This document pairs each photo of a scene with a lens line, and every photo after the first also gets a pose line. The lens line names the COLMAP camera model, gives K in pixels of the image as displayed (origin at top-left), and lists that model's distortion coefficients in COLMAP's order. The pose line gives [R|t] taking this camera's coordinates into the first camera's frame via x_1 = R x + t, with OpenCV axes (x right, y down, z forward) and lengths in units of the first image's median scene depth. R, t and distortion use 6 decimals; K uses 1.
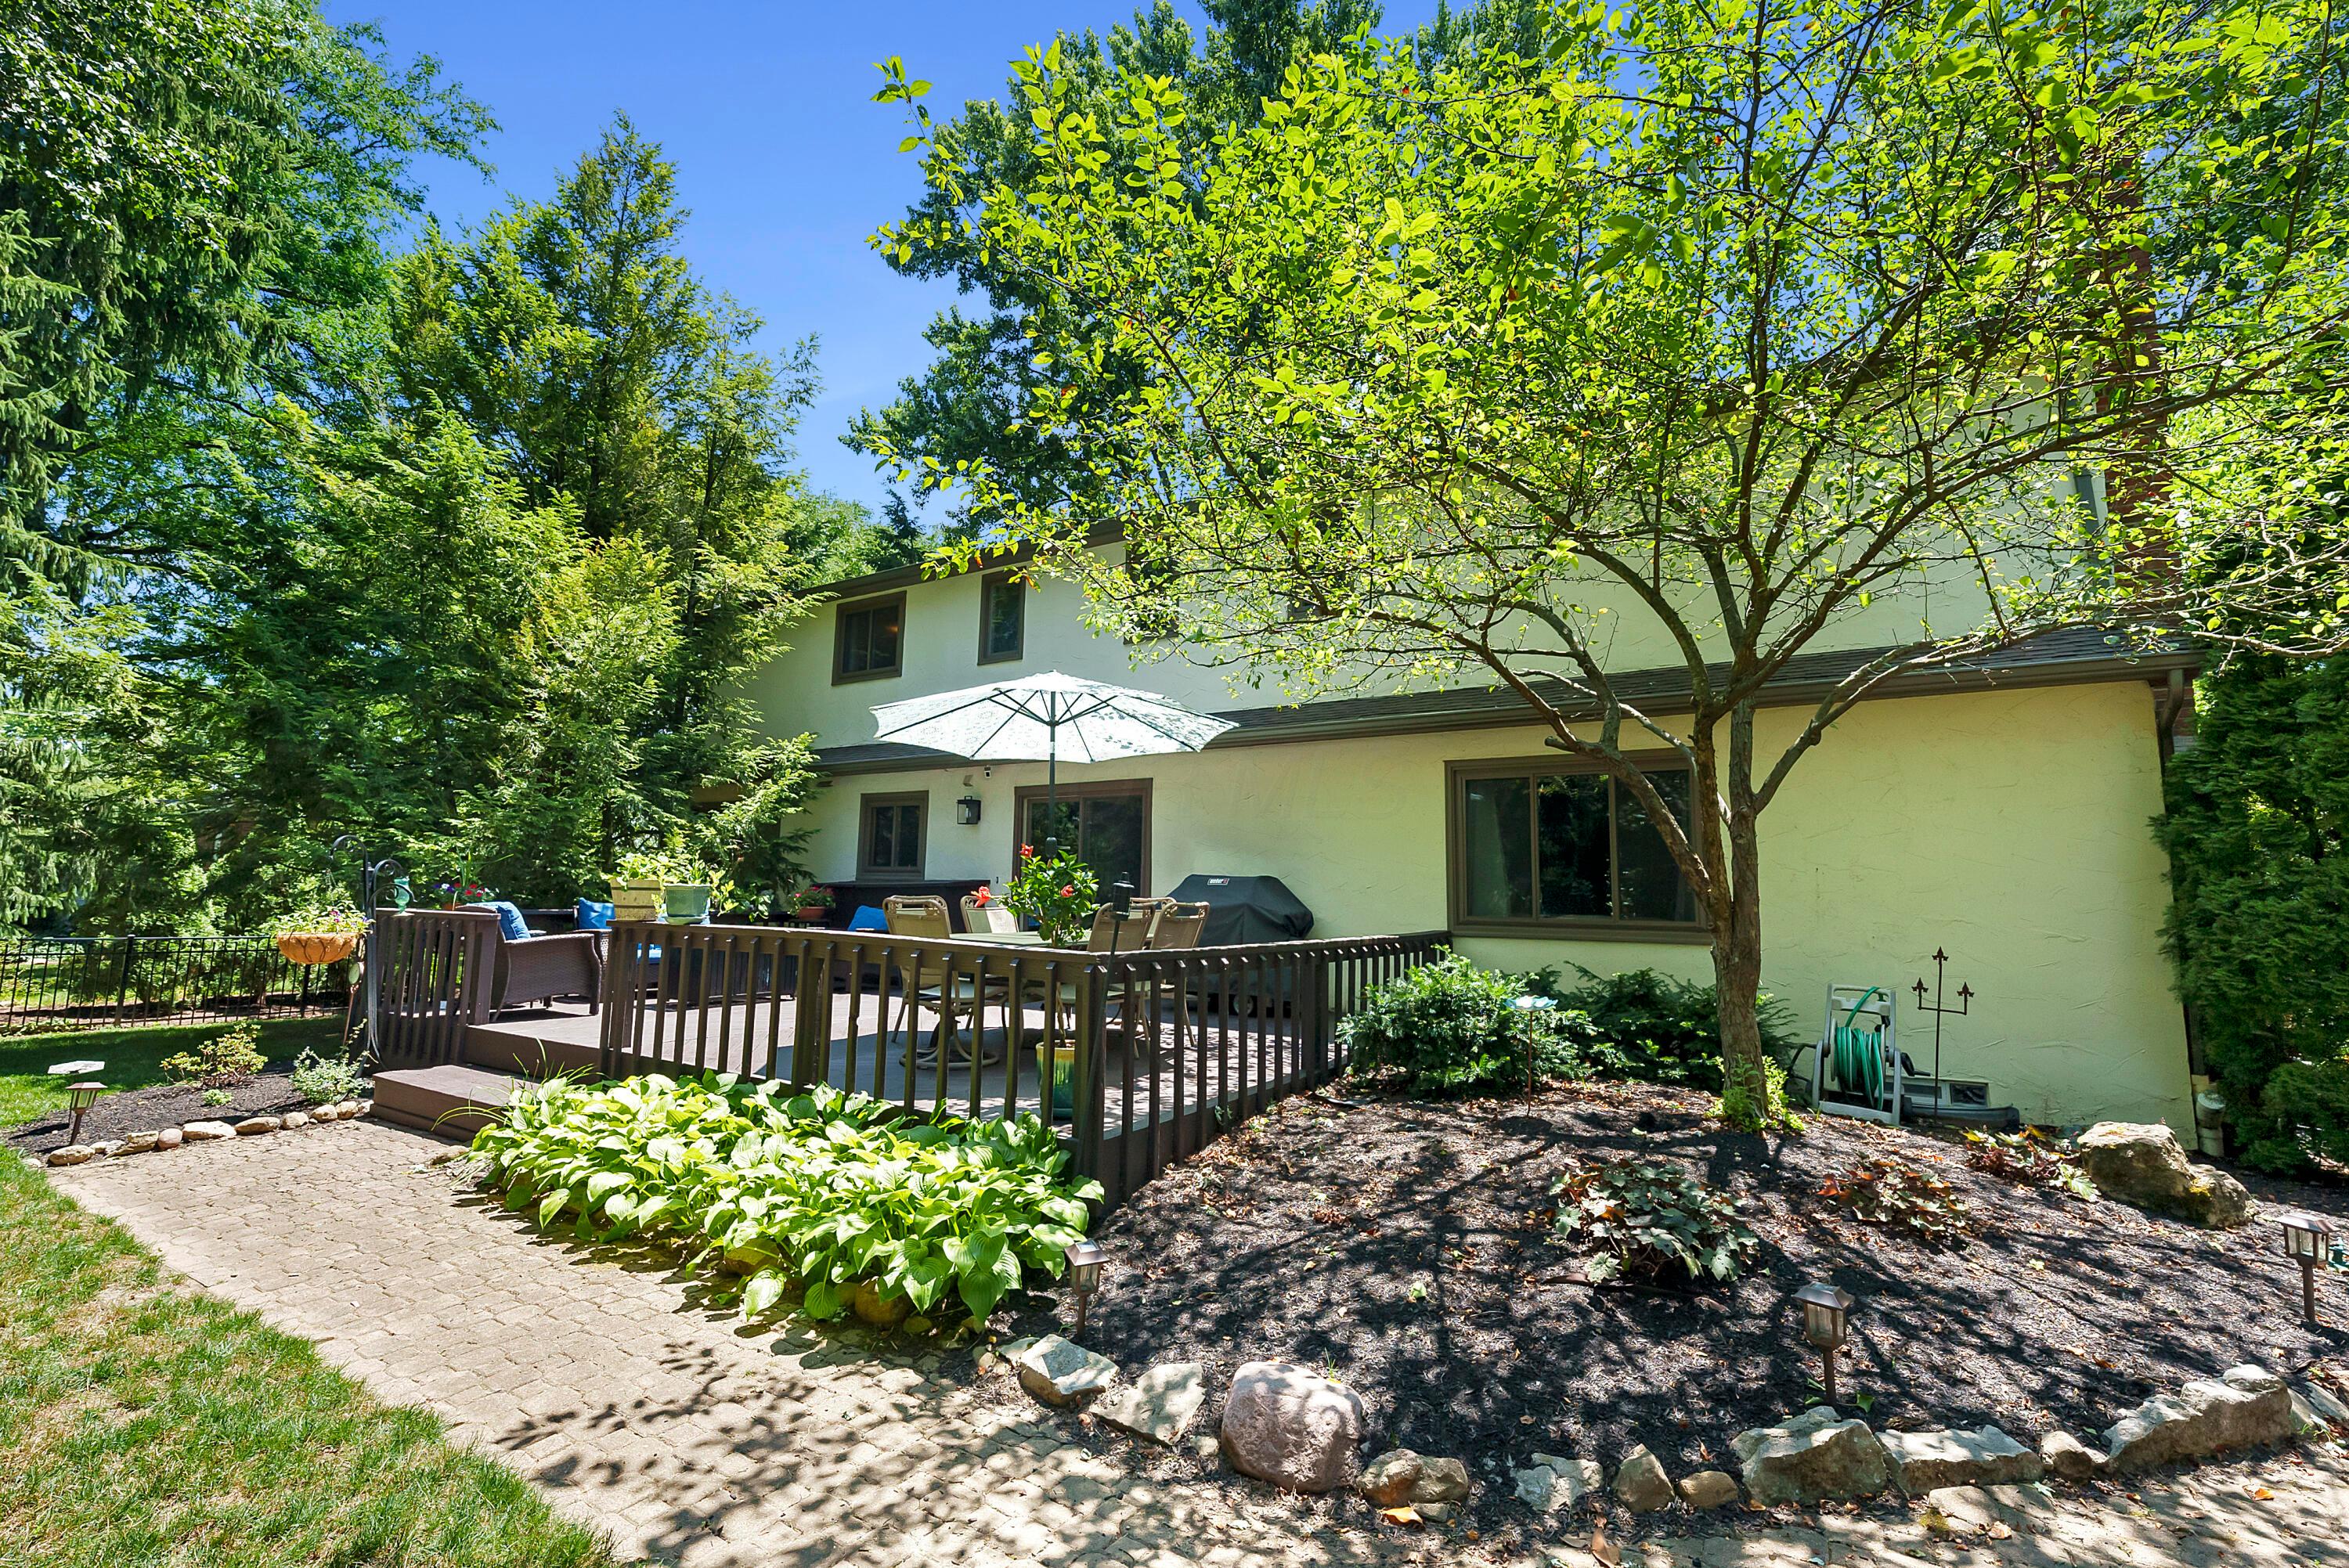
lens RADIAL K [[997.1, 0, 1175.6], [0, 997.1, 776.2], [0, 0, 1]] dist [-0.000060, -0.000012]
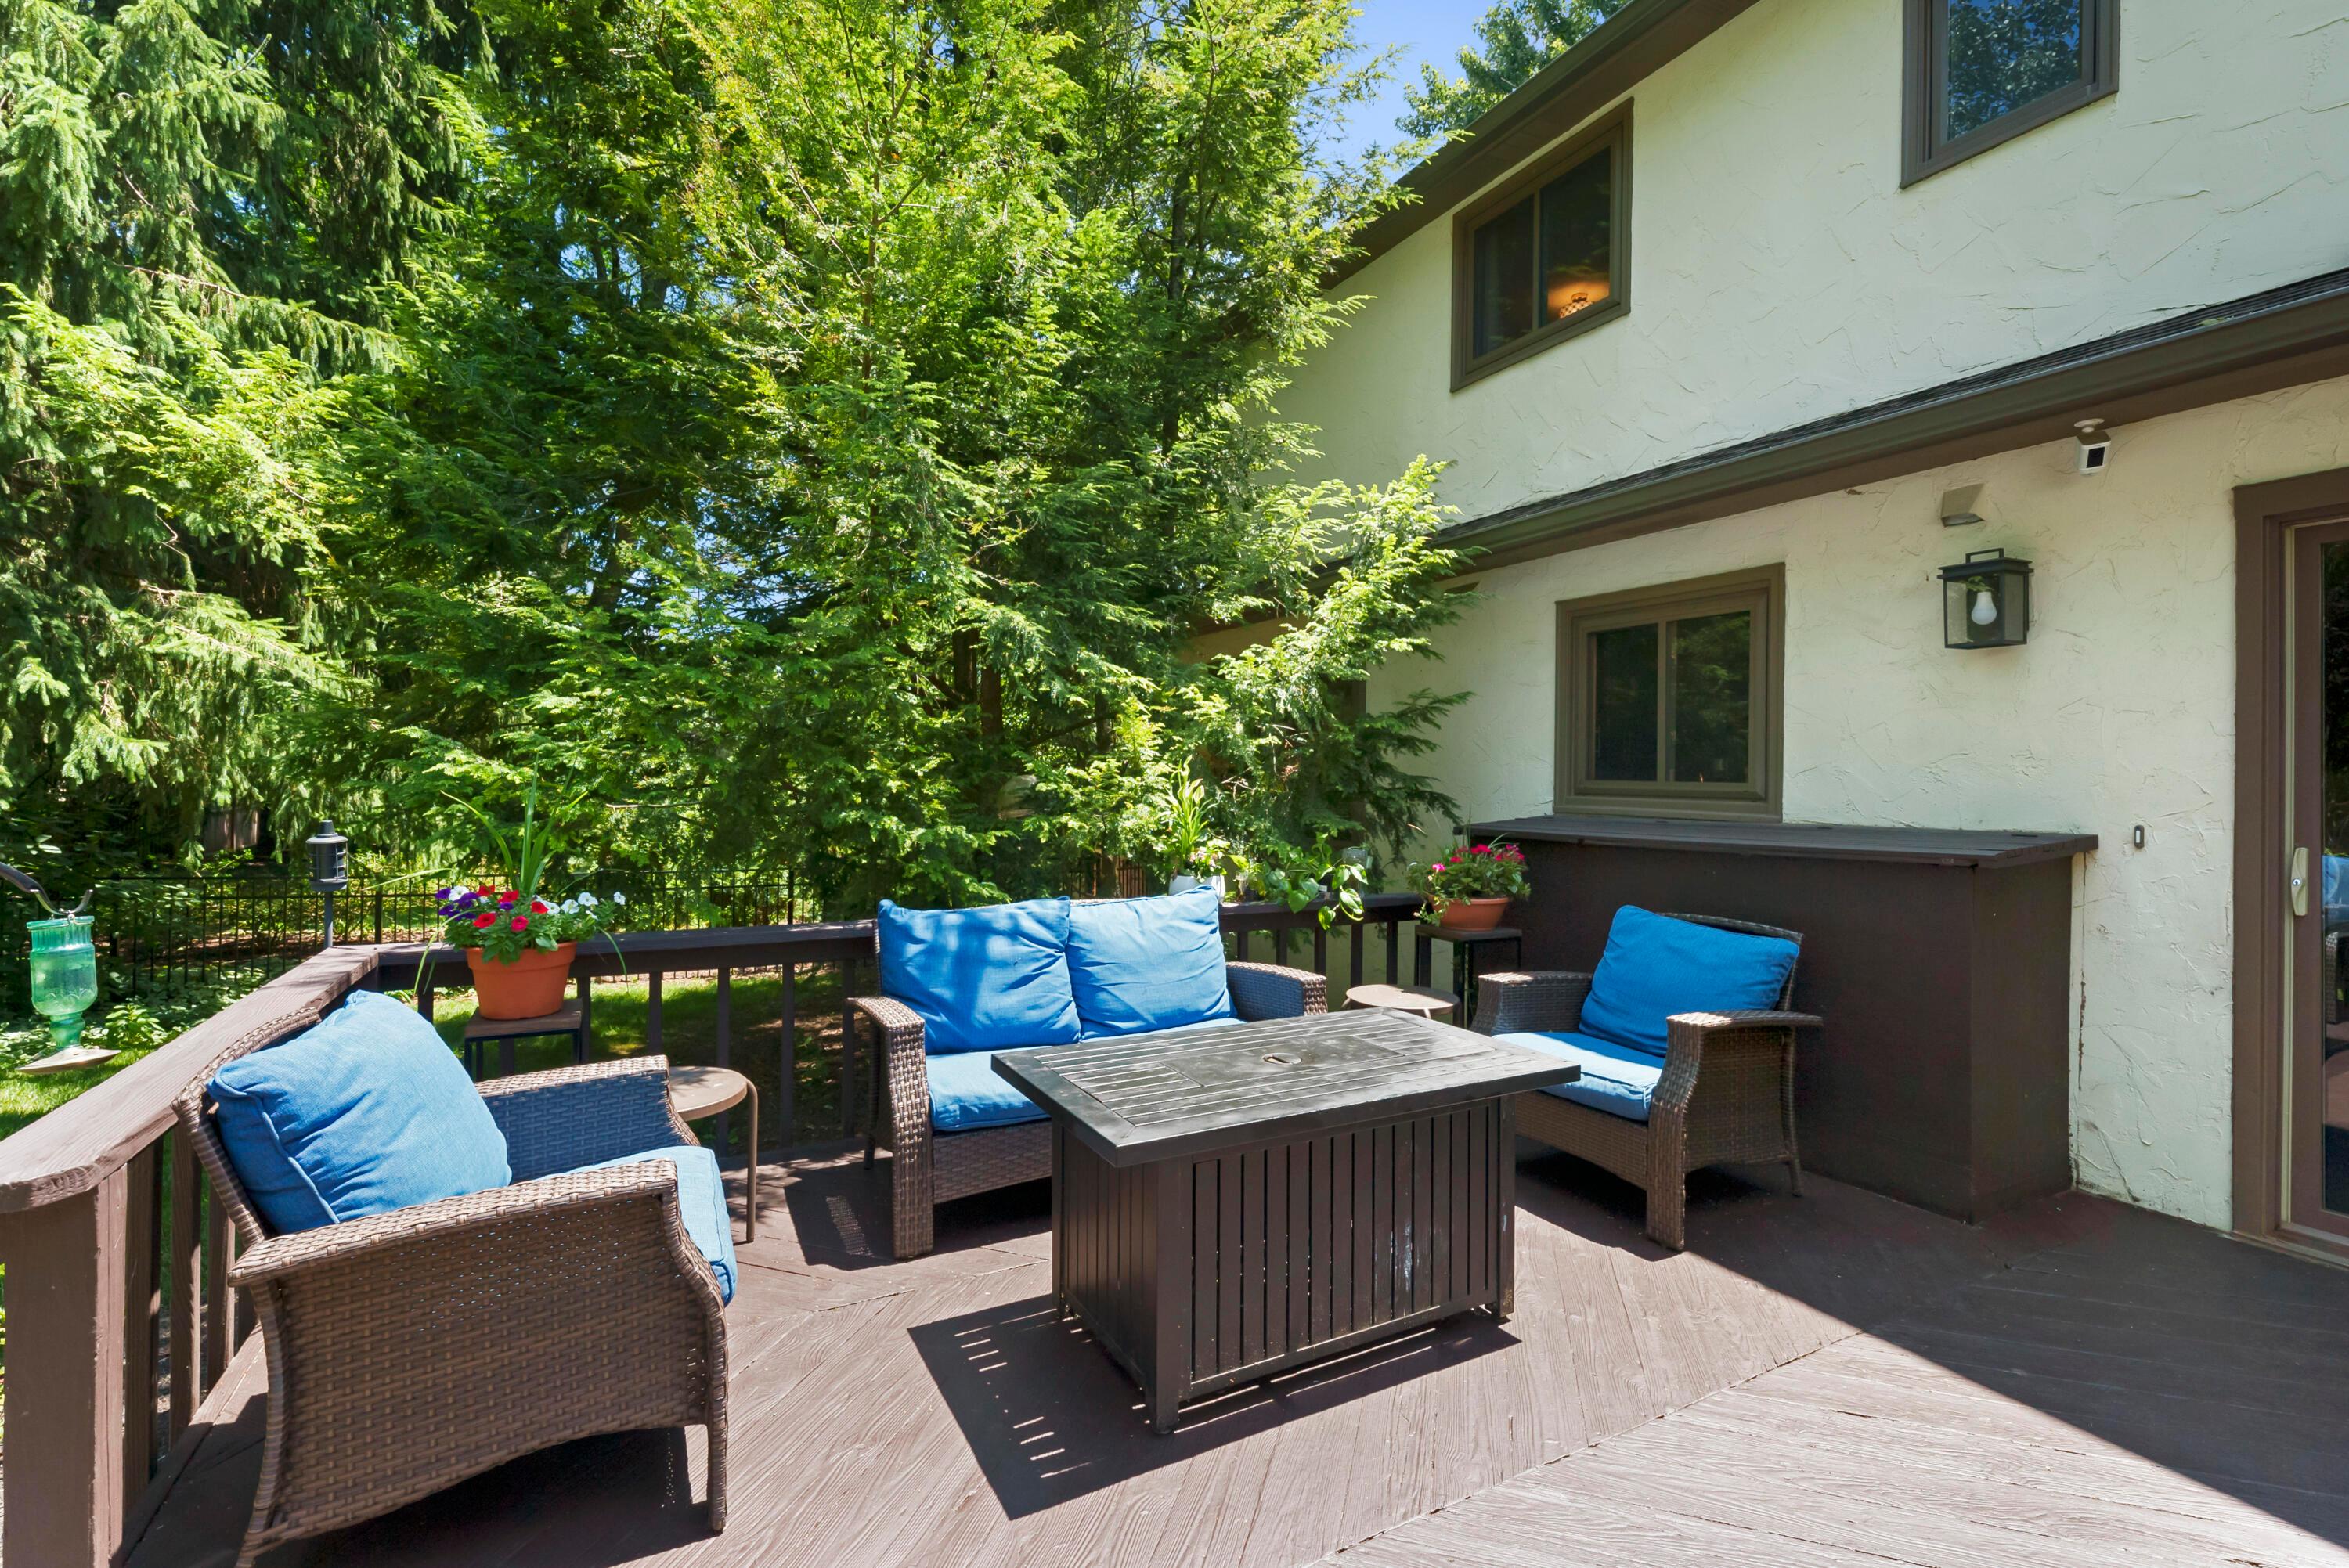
lens RADIAL K [[1038.9, 0, 1179.0], [0, 1038.9, 773.4], [0, 0, 1]] dist [-0.004395, -0.000395]
pose [[0.865822, -0.009759, -0.500257, -0.257460], [0.065321, 0.993458, 0.093674, 0.040338], [0.496070, -0.113782, 0.860795, 0.599226]]
